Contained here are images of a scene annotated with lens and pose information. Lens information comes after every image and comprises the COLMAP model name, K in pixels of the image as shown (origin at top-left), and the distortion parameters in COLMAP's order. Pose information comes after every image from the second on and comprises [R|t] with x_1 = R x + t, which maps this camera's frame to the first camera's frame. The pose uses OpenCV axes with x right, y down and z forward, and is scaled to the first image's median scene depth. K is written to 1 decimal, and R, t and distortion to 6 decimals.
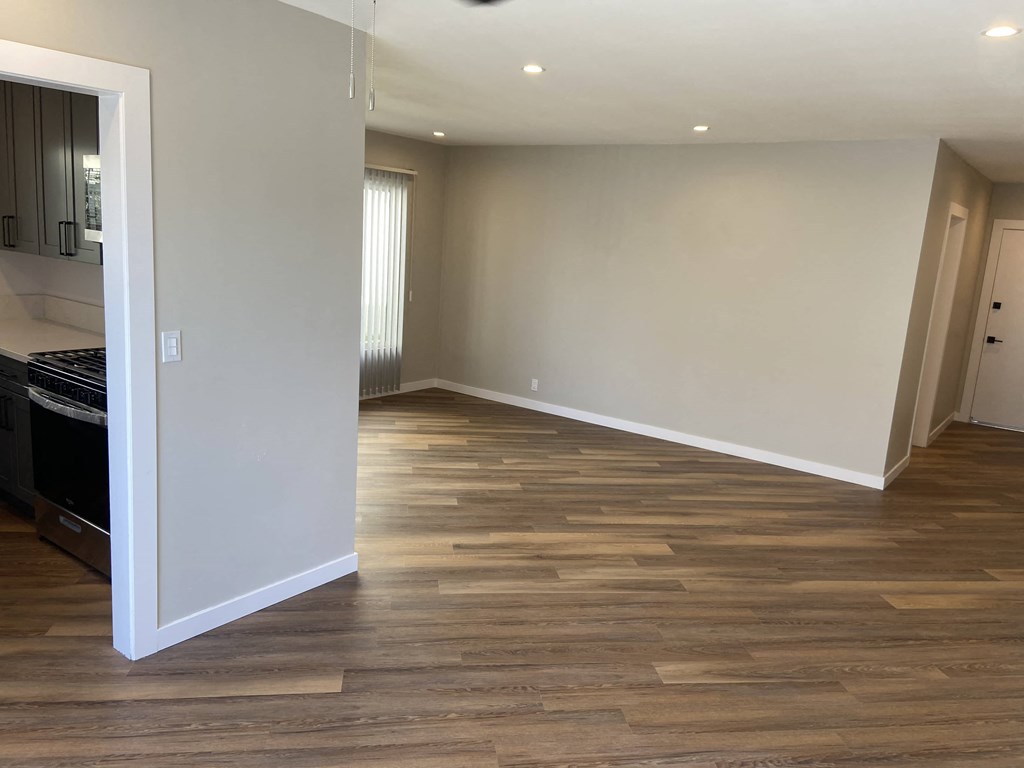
lens RADIAL K [[779.9, 0, 512.0], [0, 779.9, 384.0], [0, 0, 1]] dist [0.094813, -0.060647]
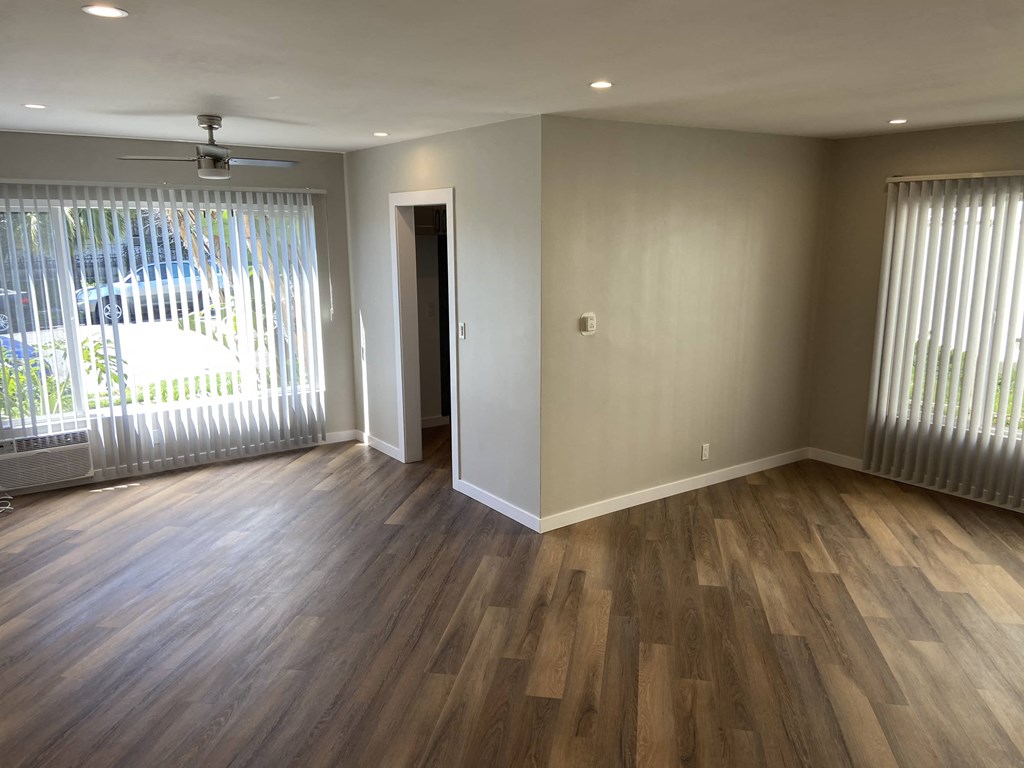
lens RADIAL K [[763.1, 0, 523.3], [0, 763.1, 394.8], [0, 0, 1]] dist [0.113175, -0.153611]
pose [[-0.303846, 0.123281, -0.944711, 0.885374], [-0.201649, 0.960806, 0.190237, -0.193282], [0.931136, 0.248303, -0.267078, 1.167109]]
